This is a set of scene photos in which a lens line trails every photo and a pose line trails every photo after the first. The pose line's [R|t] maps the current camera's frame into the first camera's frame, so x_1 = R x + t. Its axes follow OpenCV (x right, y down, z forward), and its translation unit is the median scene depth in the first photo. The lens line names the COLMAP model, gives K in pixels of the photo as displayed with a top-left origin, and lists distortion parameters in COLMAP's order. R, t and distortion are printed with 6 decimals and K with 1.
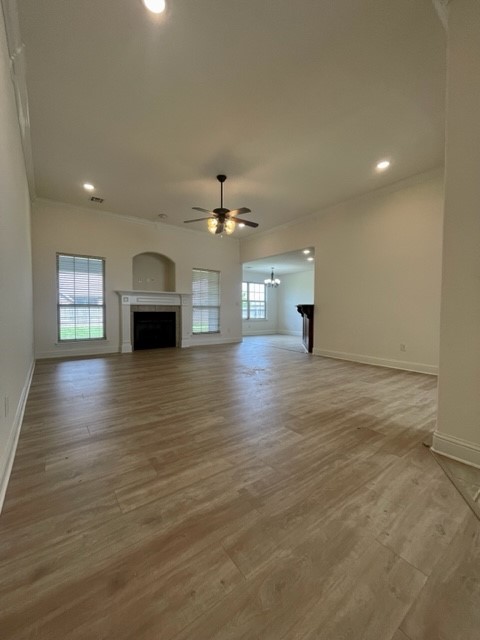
lens RADIAL K [[259.3, 0, 239.9], [0, 259.3, 319.4], [0, 0, 1]] dist [-0.003355, 0.000096]
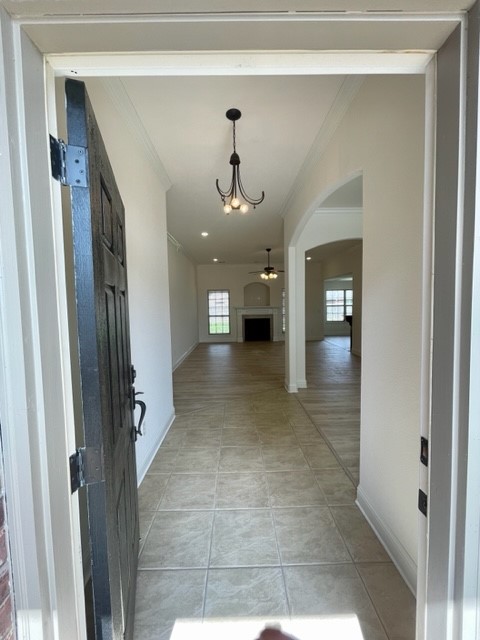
lens RADIAL K [[259.3, 0, 240.5], [0, 259.3, 320.8], [0, 0, 1]] dist [-0.003355, 0.000096]
pose [[0.812950, 0.019636, -0.582003, 0.623801], [0.000429, 0.999411, 0.034317, -0.082216], [0.582334, -0.028147, 0.812462, -0.451902]]
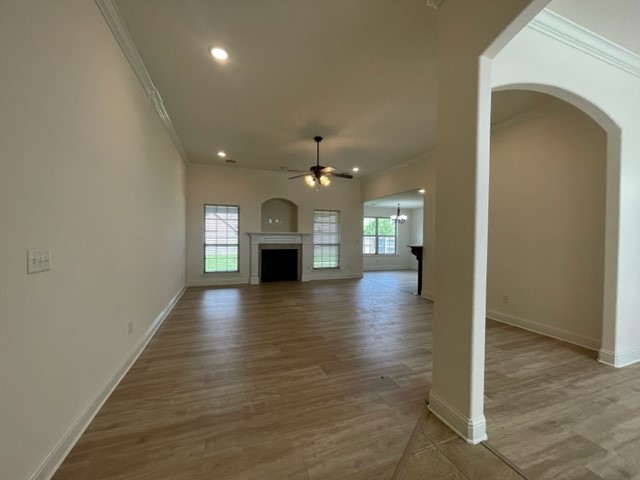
lens RADIAL K [[259.3, 0, 319.9], [0, 259.3, 242.6], [0, 0, 1]] dist [-0.003355, 0.000096]
pose [[0.958916, 0.011415, -0.283460, 0.197549], [-0.015321, 0.999816, -0.011567, -0.056462], [0.283276, 0.015435, 0.958914, -0.063851]]
